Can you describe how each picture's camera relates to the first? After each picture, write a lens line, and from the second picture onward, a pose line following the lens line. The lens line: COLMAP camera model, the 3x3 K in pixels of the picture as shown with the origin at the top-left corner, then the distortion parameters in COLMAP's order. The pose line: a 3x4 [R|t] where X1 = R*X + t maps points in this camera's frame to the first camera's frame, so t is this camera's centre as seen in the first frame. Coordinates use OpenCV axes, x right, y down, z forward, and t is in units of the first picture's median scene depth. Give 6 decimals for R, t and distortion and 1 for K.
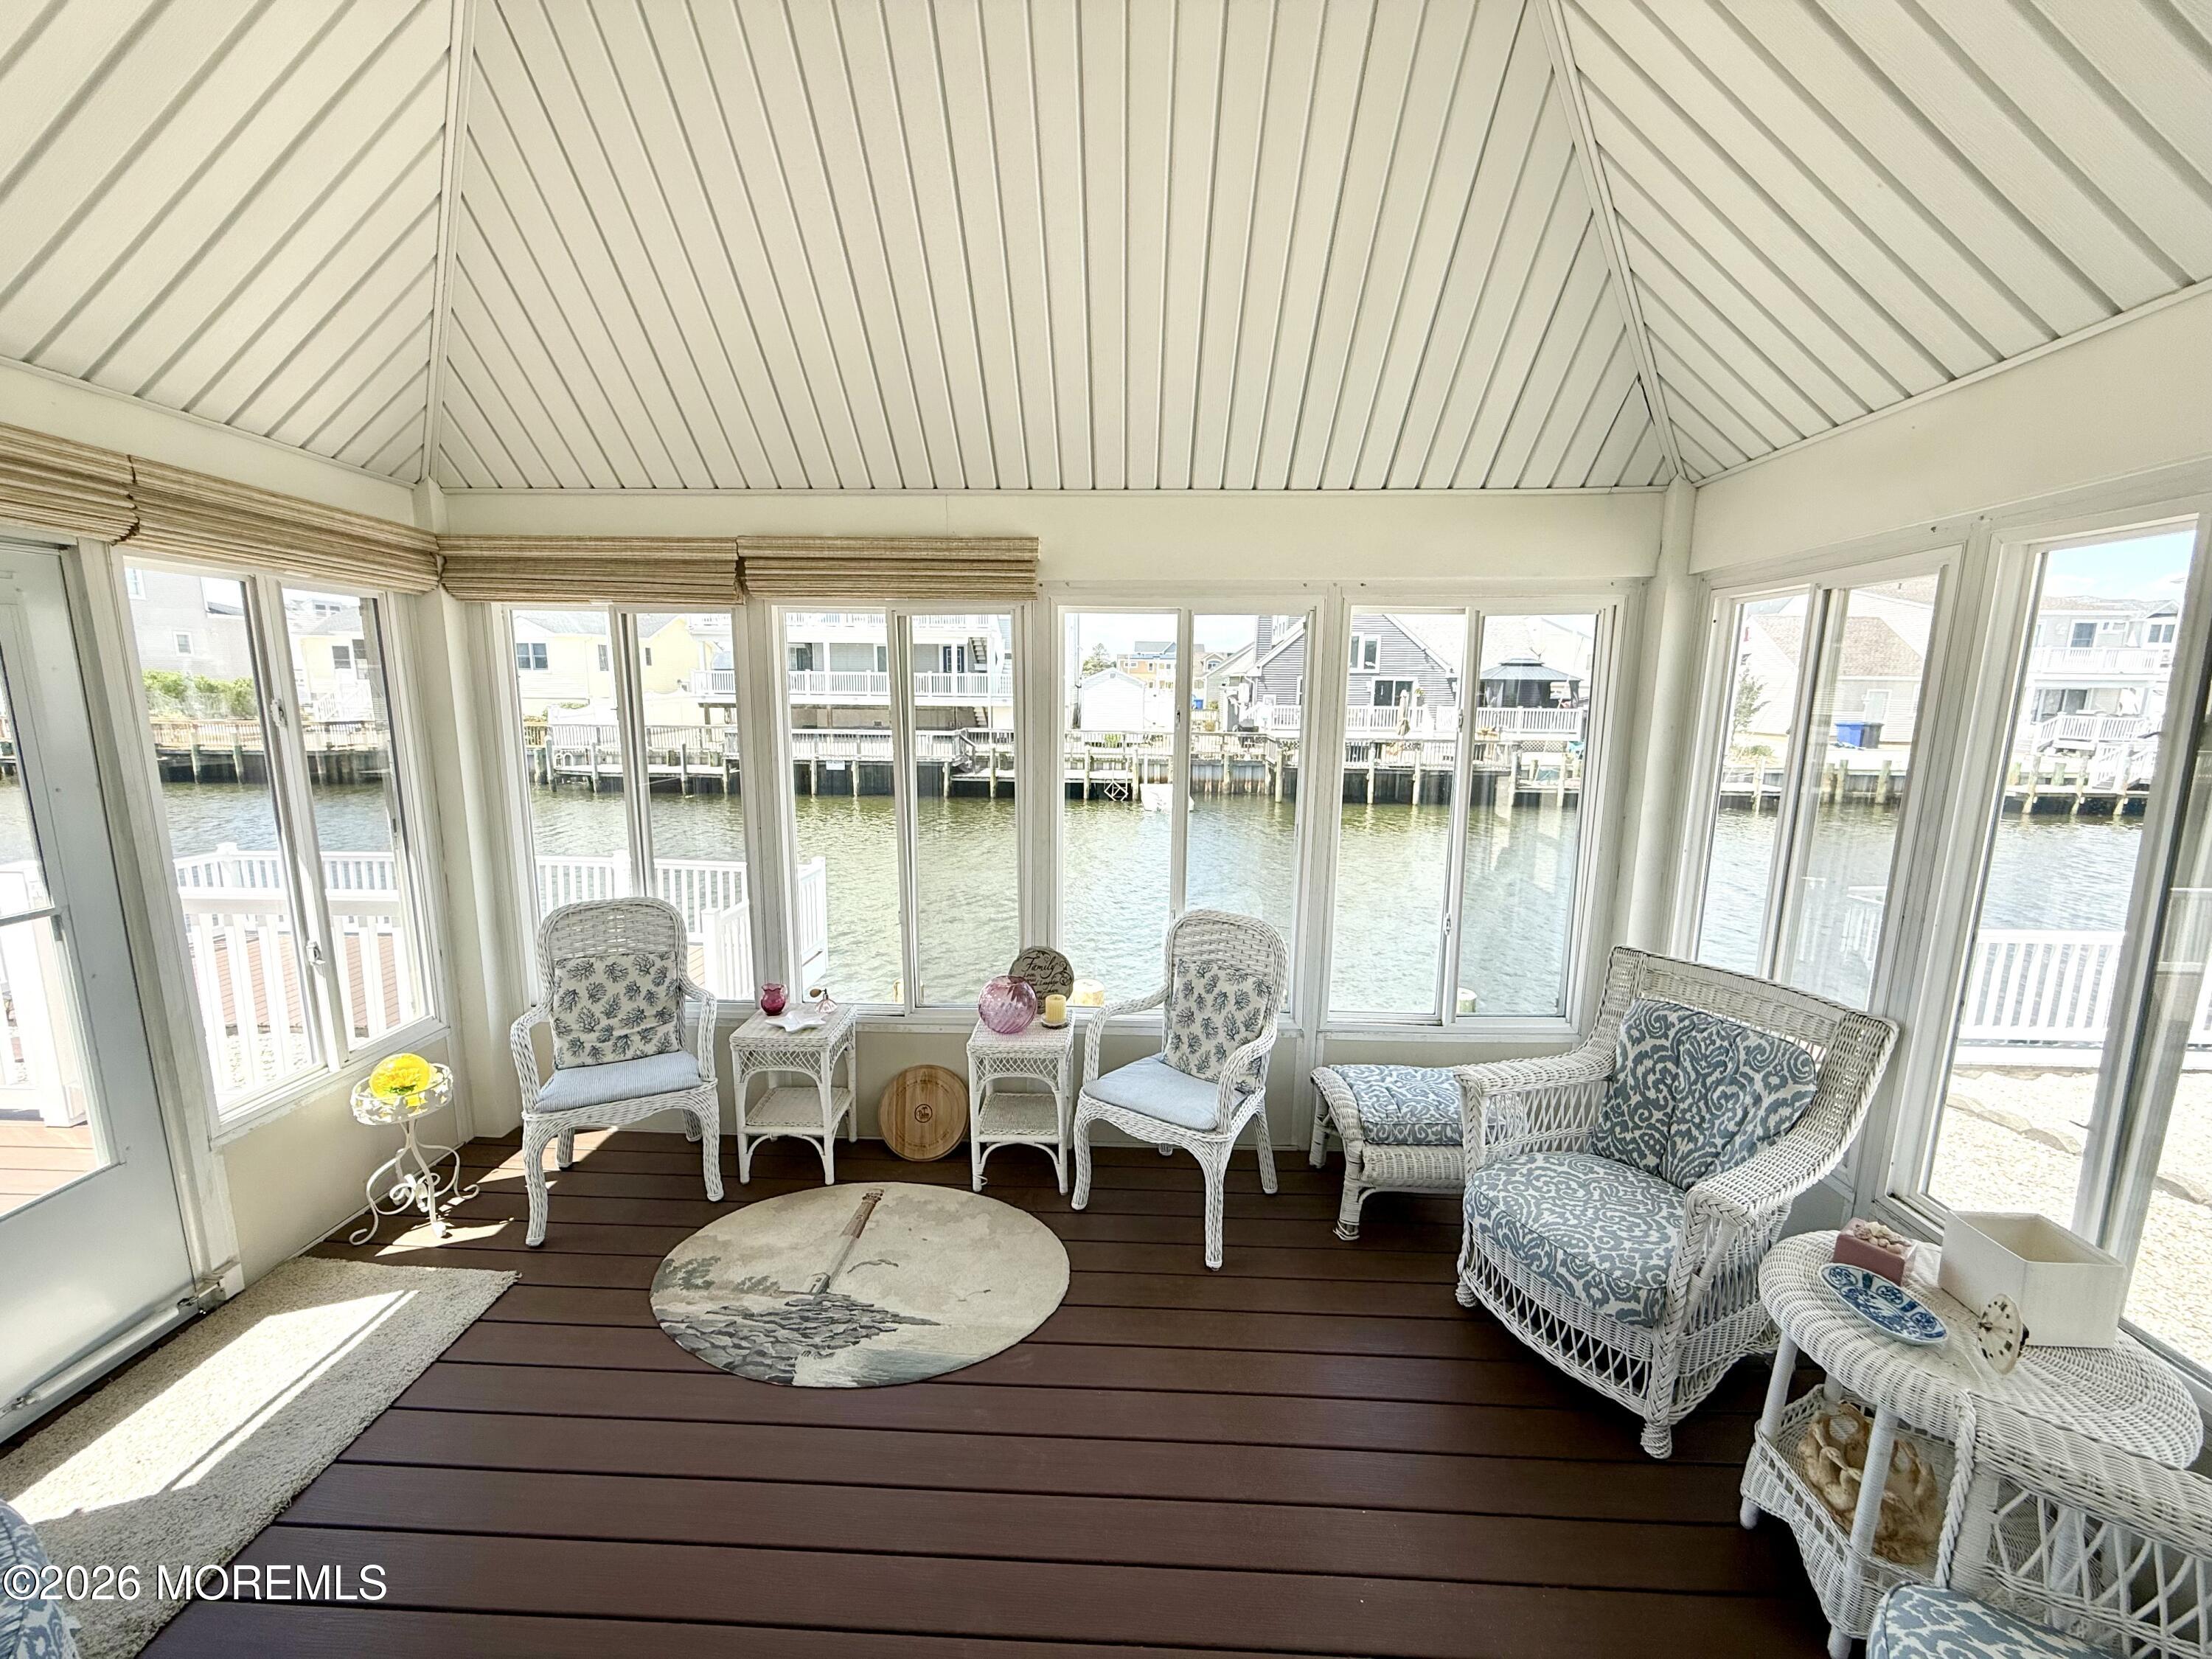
lens RADIAL K [[878.2, 0, 1099.6], [0, 878.2, 831.6], [0, 0, 1]] dist [0.003411, -0.000713]
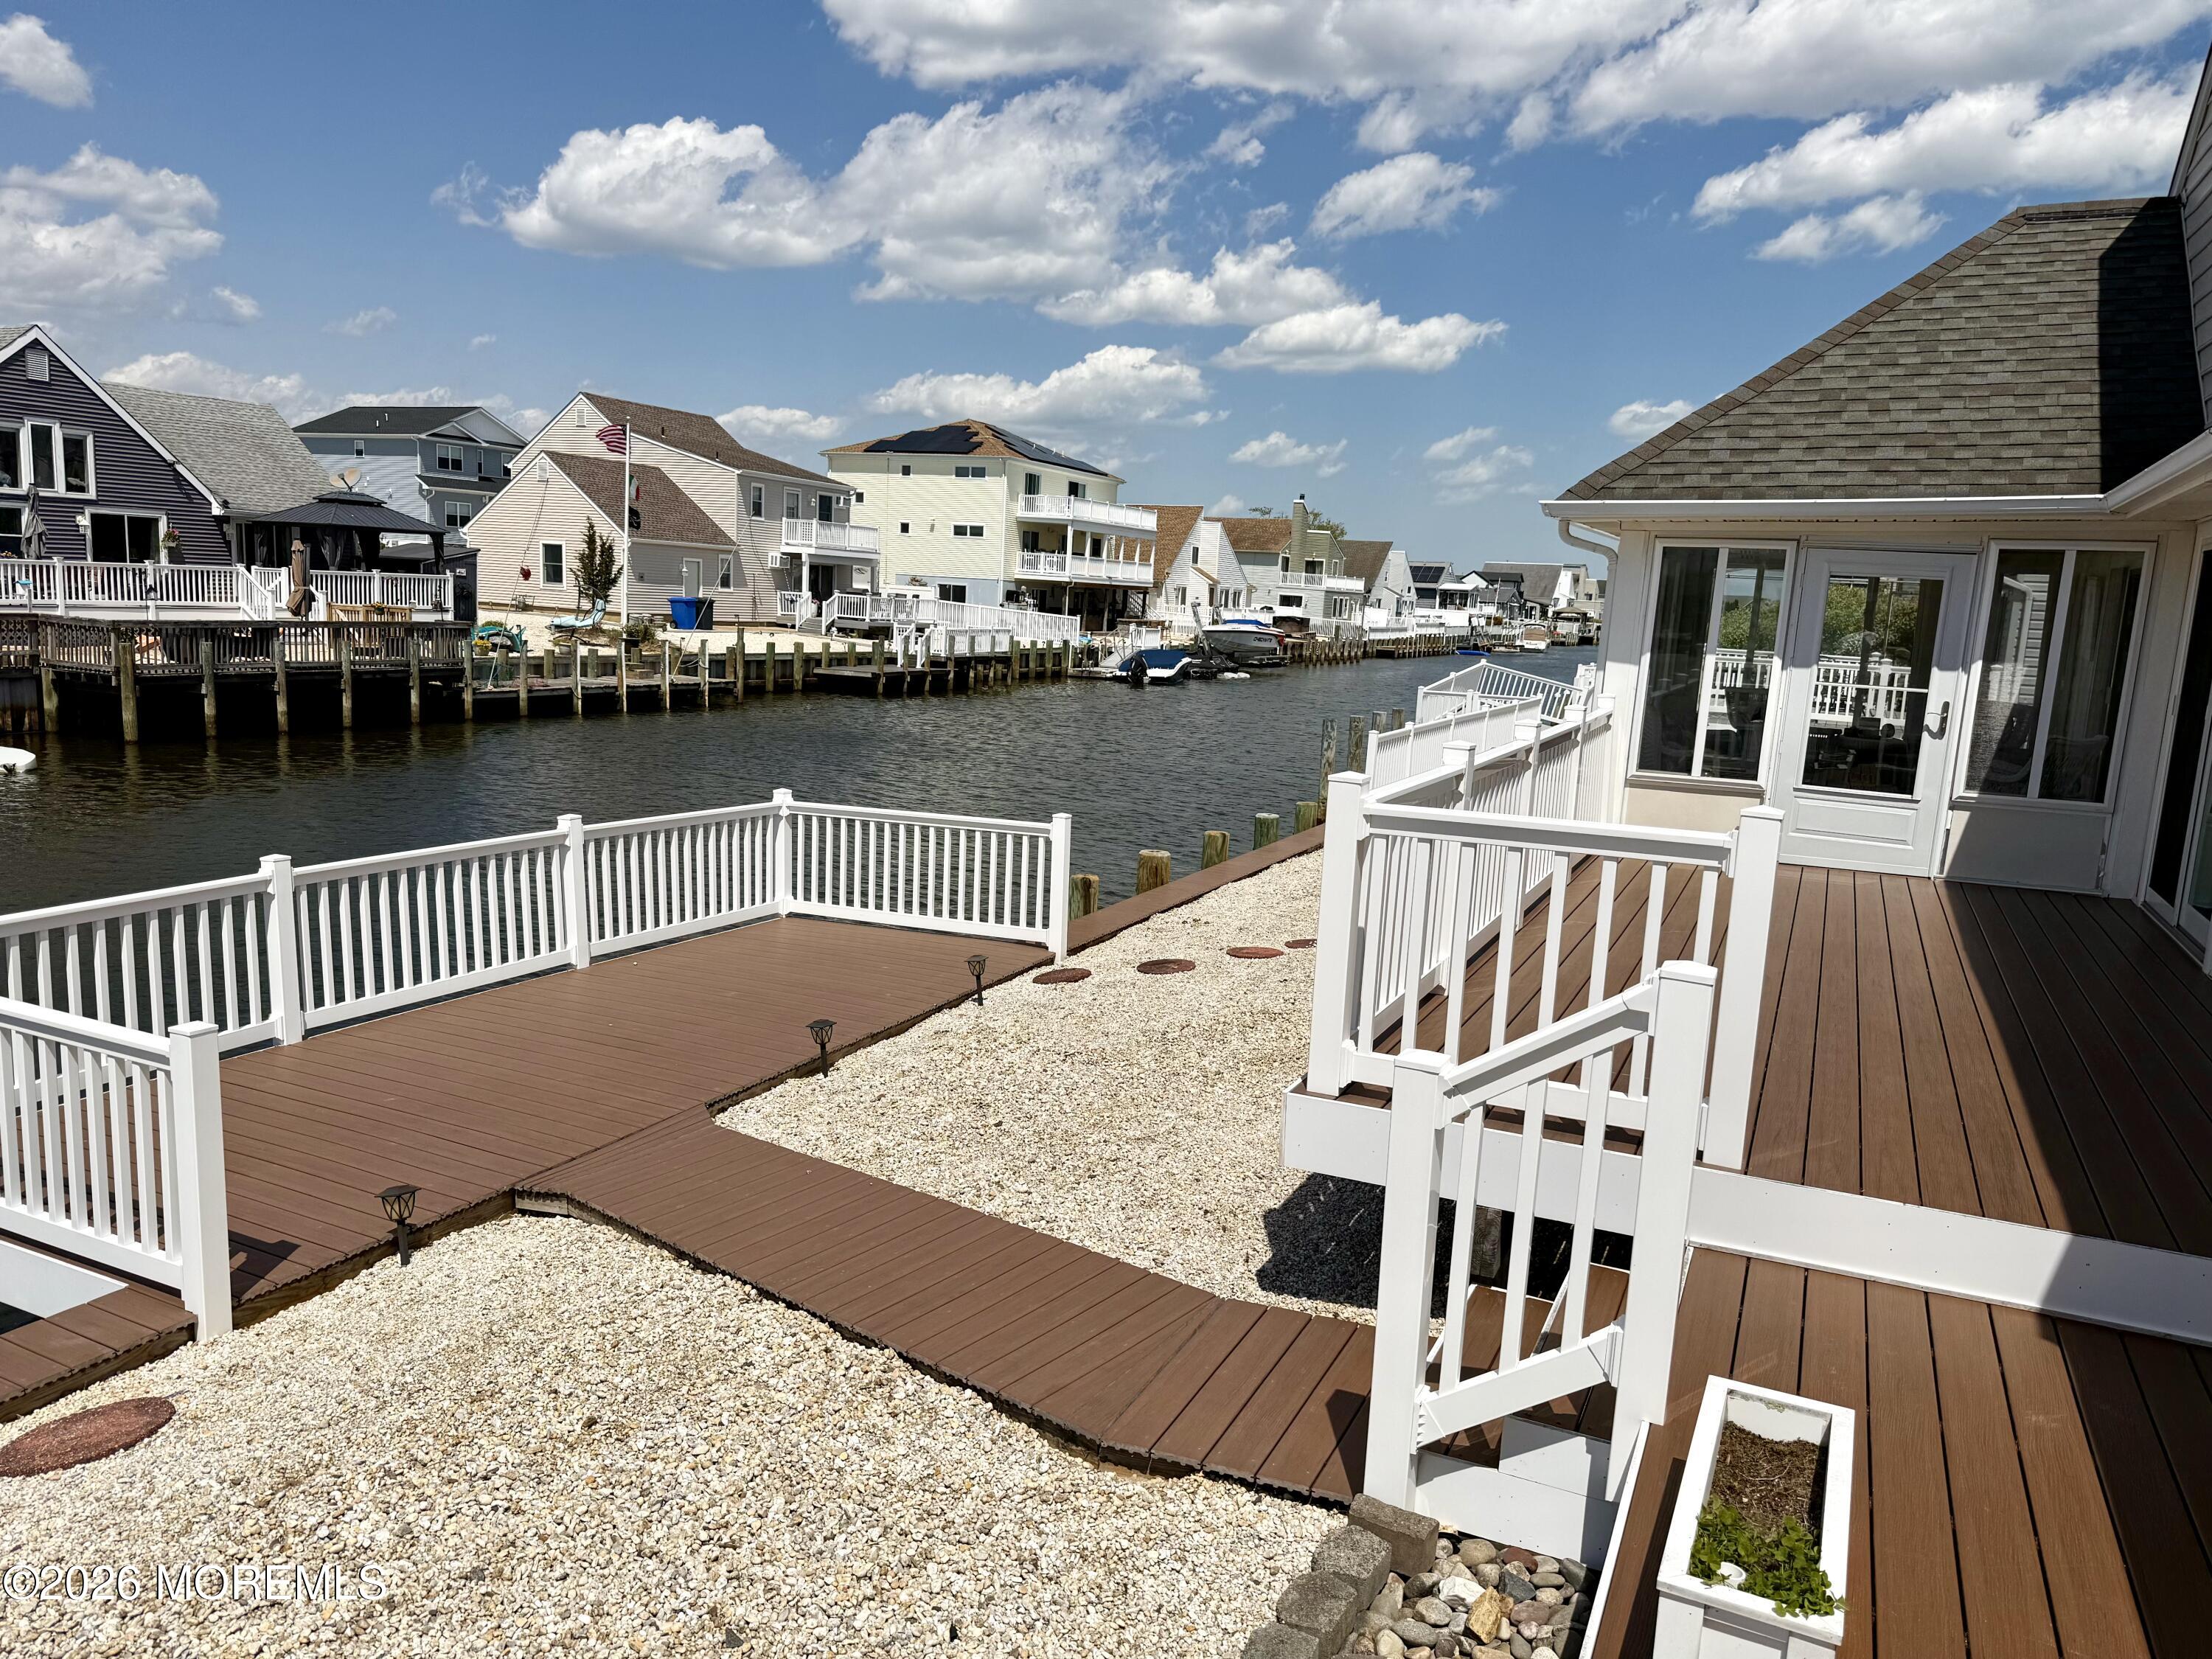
lens RADIAL K [[1544.6, 0, 1088.5], [0, 1544.6, 859.2], [0, 0, 1]] dist [0.065597, -0.079787]
pose [[0.403864, -0.147808, 0.902800, -8.141155], [0.109024, 0.987605, 0.112921, -0.131767], [-0.908299, 0.052822, 0.414972, 1.515951]]
